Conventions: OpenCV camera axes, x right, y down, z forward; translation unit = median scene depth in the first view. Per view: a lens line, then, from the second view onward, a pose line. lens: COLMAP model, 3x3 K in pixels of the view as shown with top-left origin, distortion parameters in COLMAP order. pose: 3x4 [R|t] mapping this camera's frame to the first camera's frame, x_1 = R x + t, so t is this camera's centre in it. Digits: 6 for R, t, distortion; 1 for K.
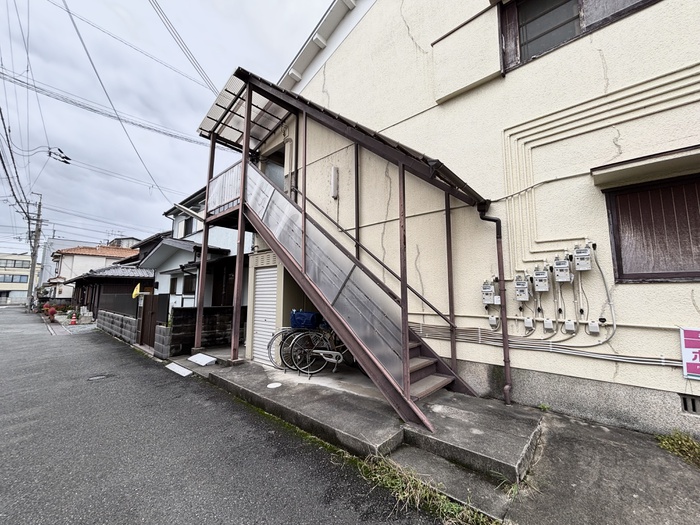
lens RADIAL K [[282.0, 0, 349.3], [0, 282.0, 261.1], [0, 0, 1]] dist [0.002325, -0.000234]
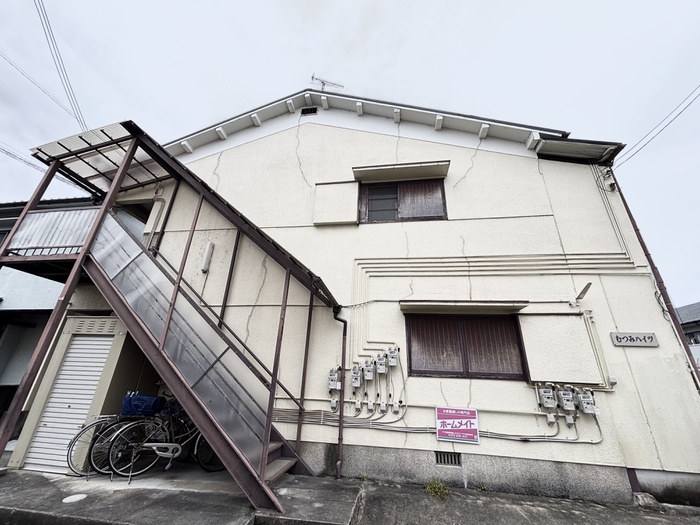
lens RADIAL K [[282.4, 0, 349.3], [0, 282.4, 260.5], [0, 0, 1]] dist [-0.000840, 0.000168]
pose [[0.835753, 0.241677, 0.493061, -0.198672], [-0.100913, 0.950242, -0.294716, -0.027093], [-0.539753, 0.196553, 0.818555, -0.179238]]
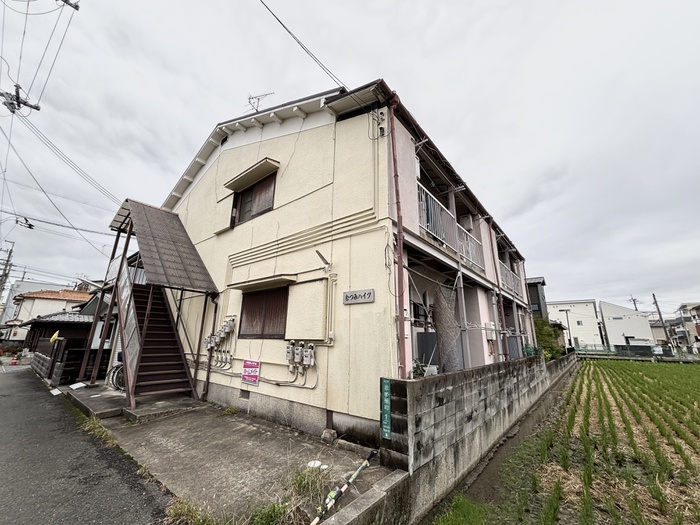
lens RADIAL K [[282.4, 0, 350.0], [0, 282.4, 262.5], [0, 0, 1]] dist [-0.002642, -0.000385]
pose [[0.998768, 0.026283, 0.042099, 1.340306], [-0.019512, 0.987902, -0.153847, -0.139764], [-0.045633, 0.152836, 0.987197, -0.986464]]
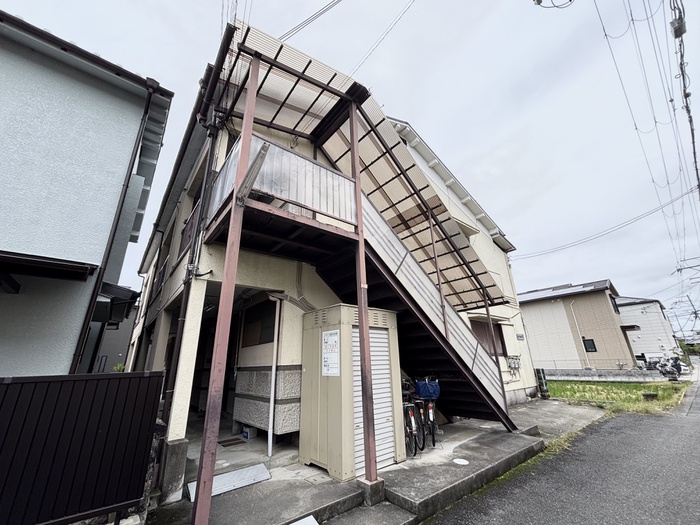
lens RADIAL K [[279.0, 0, 350.0], [0, 279.0, 262.5], [0, 0, 1]] dist [0.002942, 0.000230]
pose [[0.160584, 0.326889, 0.931320, -1.631611], [-0.085635, 0.944621, -0.316792, 0.151182], [-0.983300, -0.028881, 0.179684, 1.386906]]
